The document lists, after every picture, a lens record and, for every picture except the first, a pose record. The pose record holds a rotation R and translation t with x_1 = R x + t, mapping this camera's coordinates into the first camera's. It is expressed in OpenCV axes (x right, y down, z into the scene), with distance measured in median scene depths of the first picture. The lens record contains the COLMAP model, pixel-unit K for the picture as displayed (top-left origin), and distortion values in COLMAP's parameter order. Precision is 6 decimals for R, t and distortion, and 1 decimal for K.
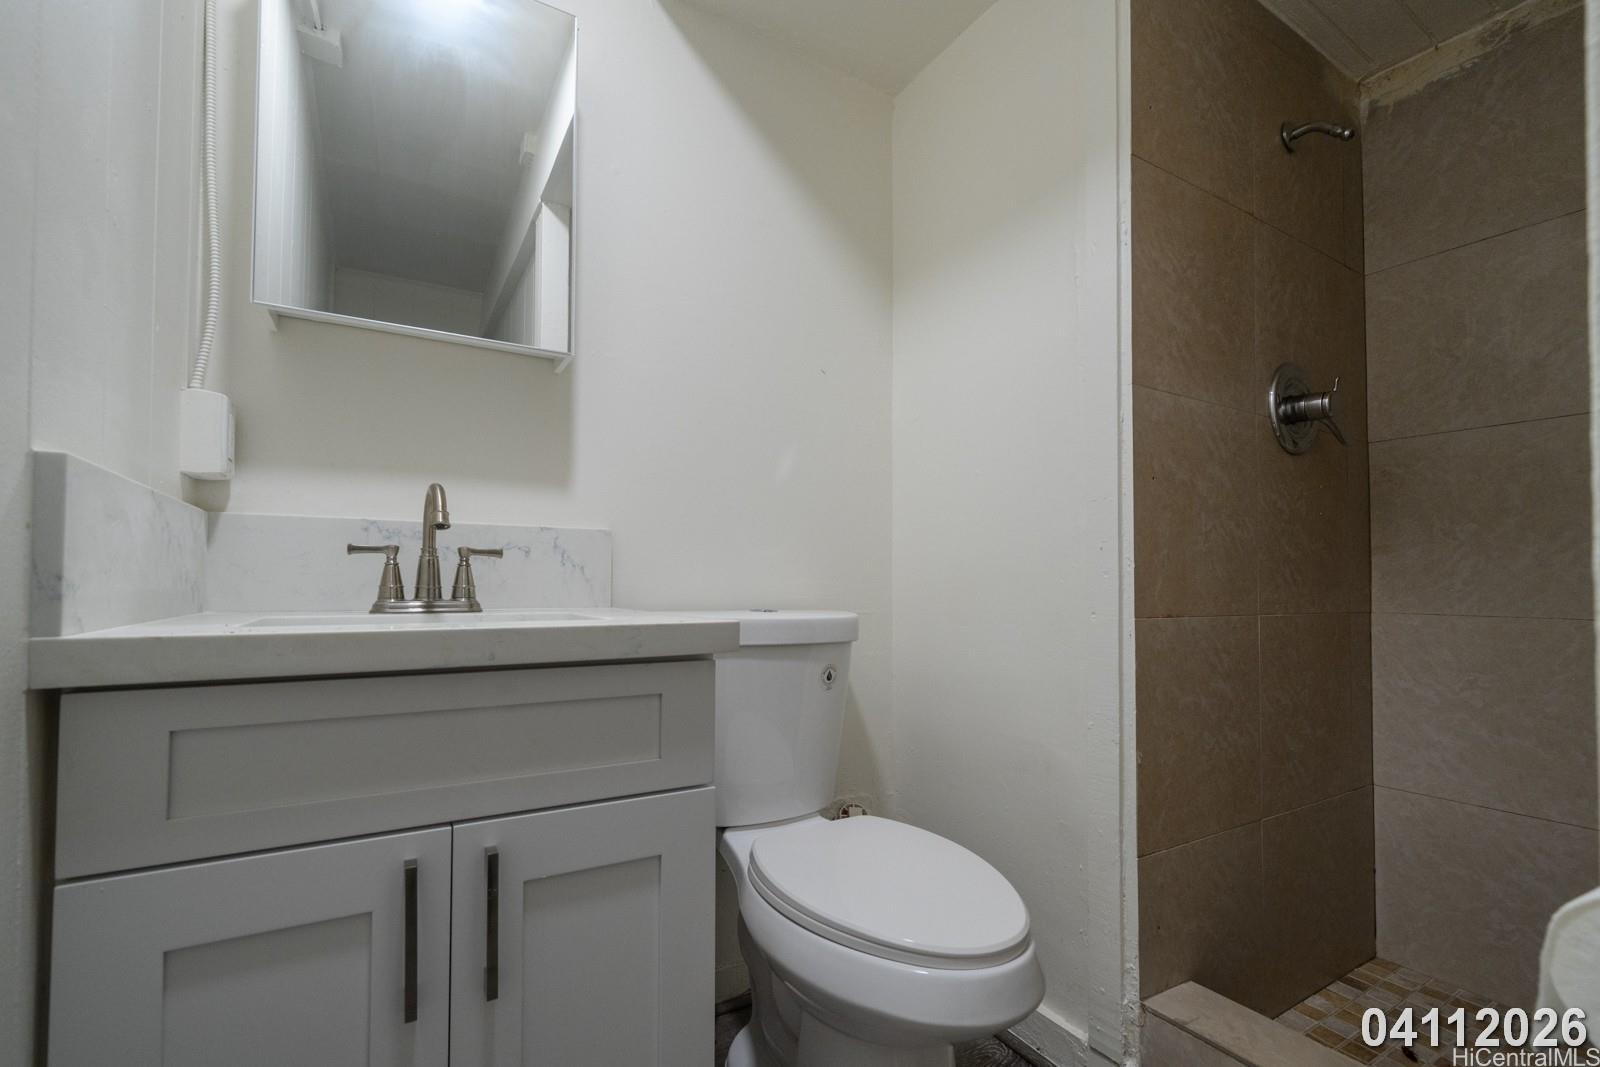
lens RADIAL K [[692.0, 0, 800.0], [0, 692.0, 533.5], [0, 0, 1]] dist [0.001374, 0.000211]
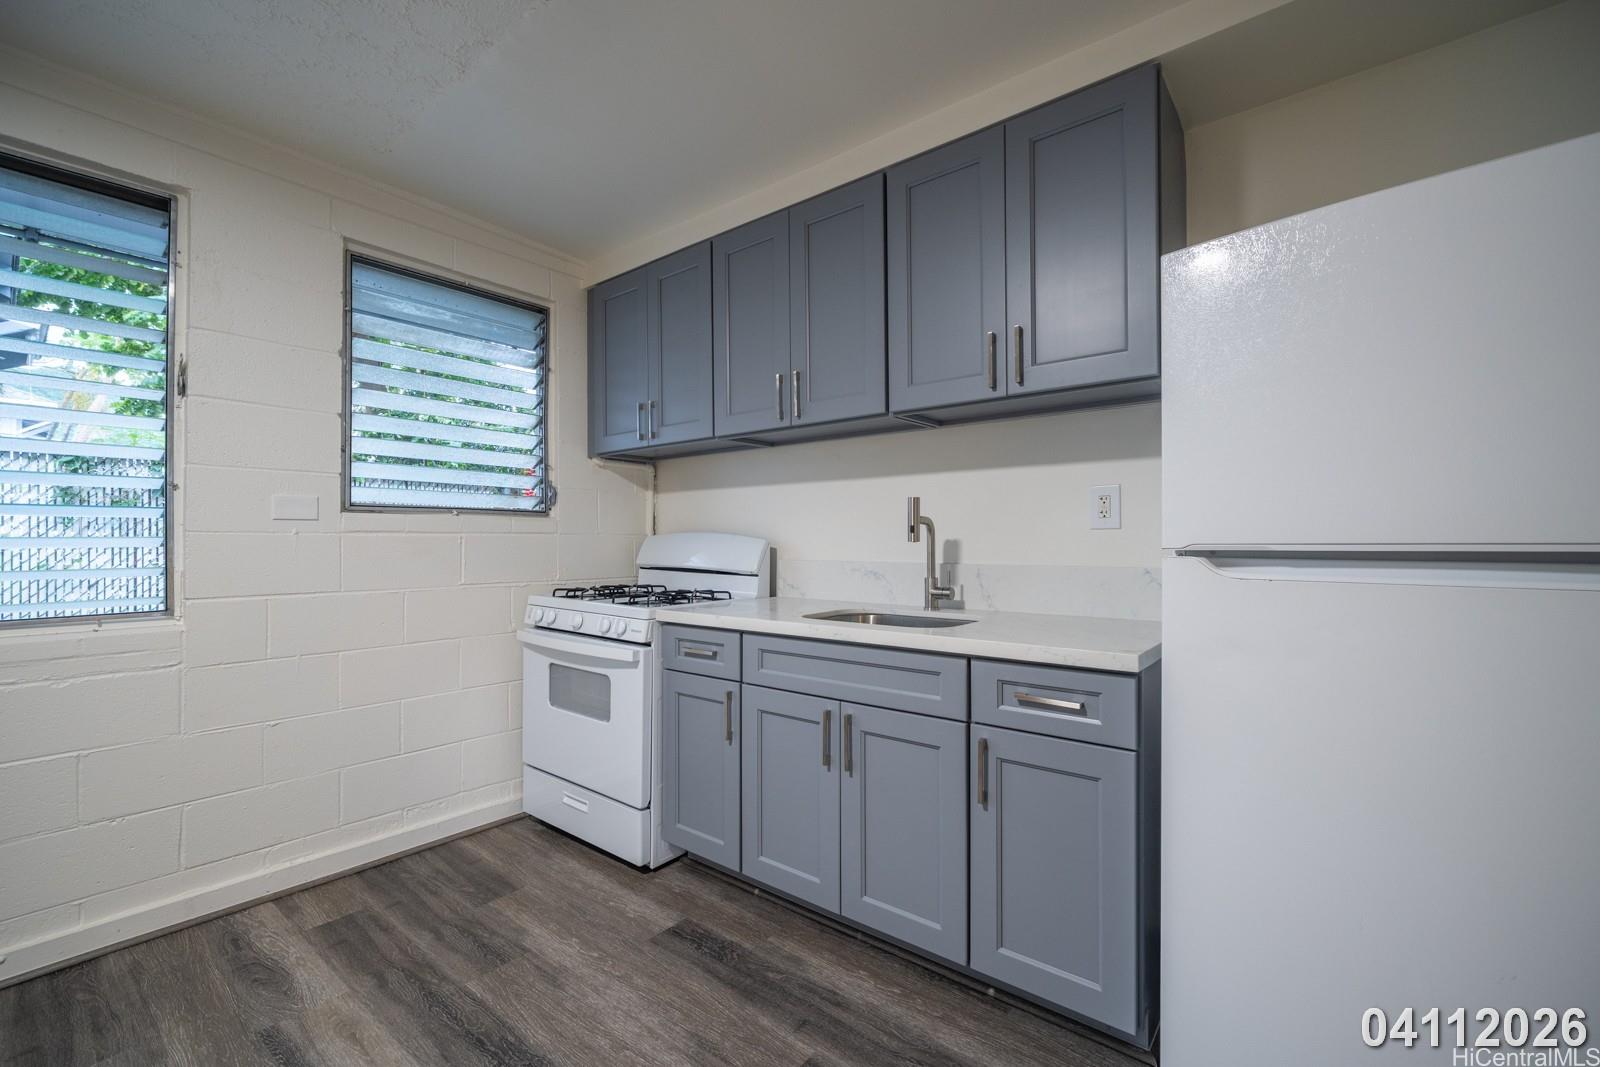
lens RADIAL K [[693.1, 0, 799.3], [0, 693.1, 535.7], [0, 0, 1]] dist [0.009182, 0.000203]
pose [[0.357048, -0.010221, -0.934030, 2.078538], [0.022103, 0.999753, -0.002491, -0.242712], [0.933825, -0.019756, 0.357185, -0.129358]]
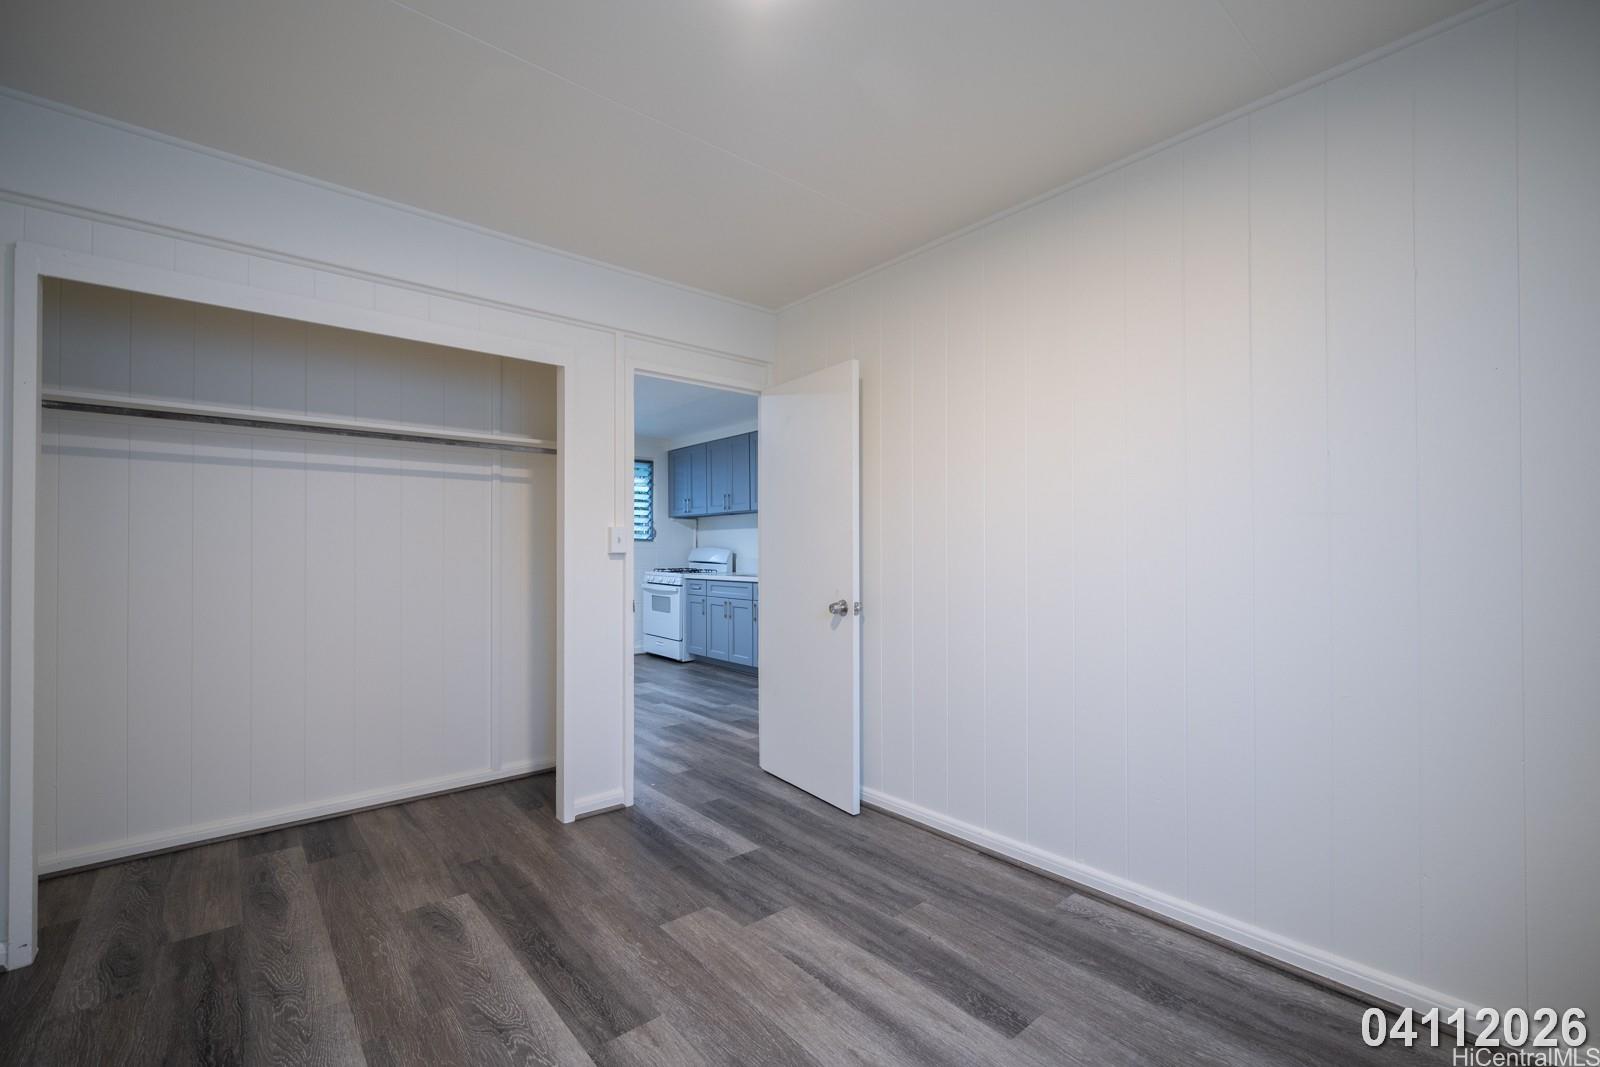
lens RADIAL K [[684.7, 0, 792.0], [0, 684.7, 549.6], [0, 0, 1]] dist [0.001520, 0.000088]
pose [[0.168096, -0.005727, -0.985754, 8.912271], [0.021573, 0.999765, -0.002130, -0.202787], [0.985535, -0.020908, 0.168180, 0.317008]]
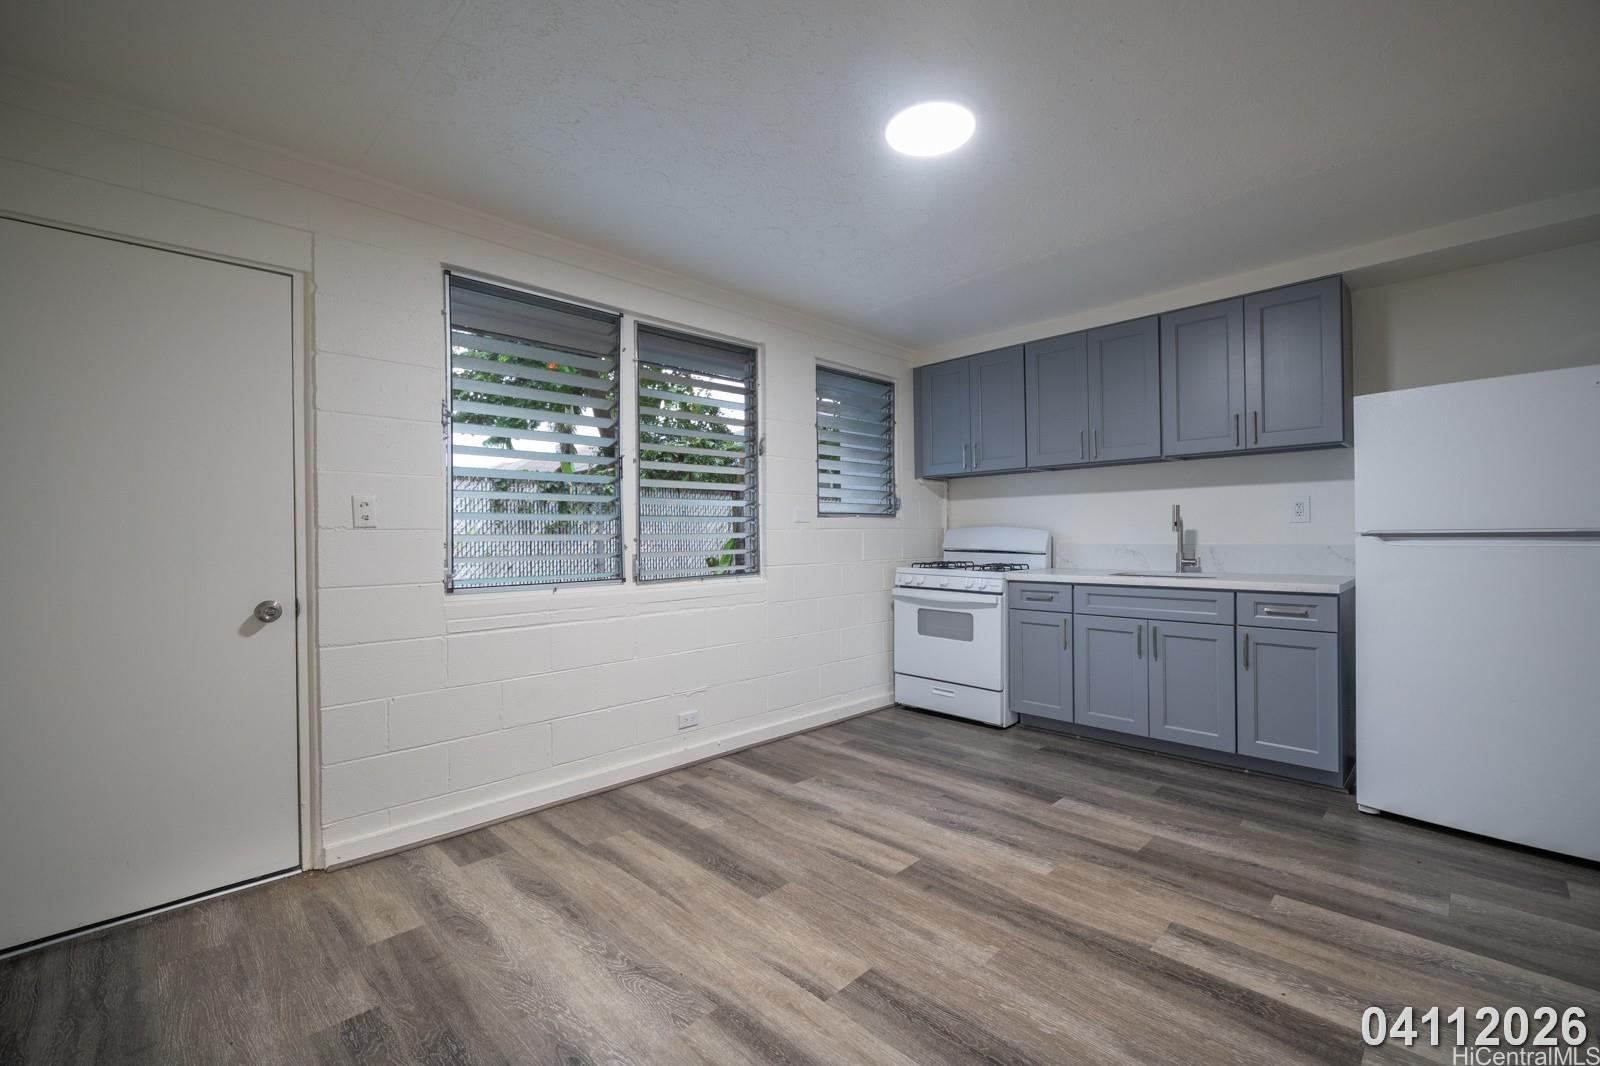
lens RADIAL K [[692.0, 0, 800.0], [0, 692.0, 533.0], [0, 0, 1]] dist [0.001374, 0.000211]
pose [[0.258216, -0.005920, -0.966069, 3.756879], [0.032405, 0.999472, 0.002537, -0.305531], [0.965544, -0.031961, 0.258271, -2.746026]]
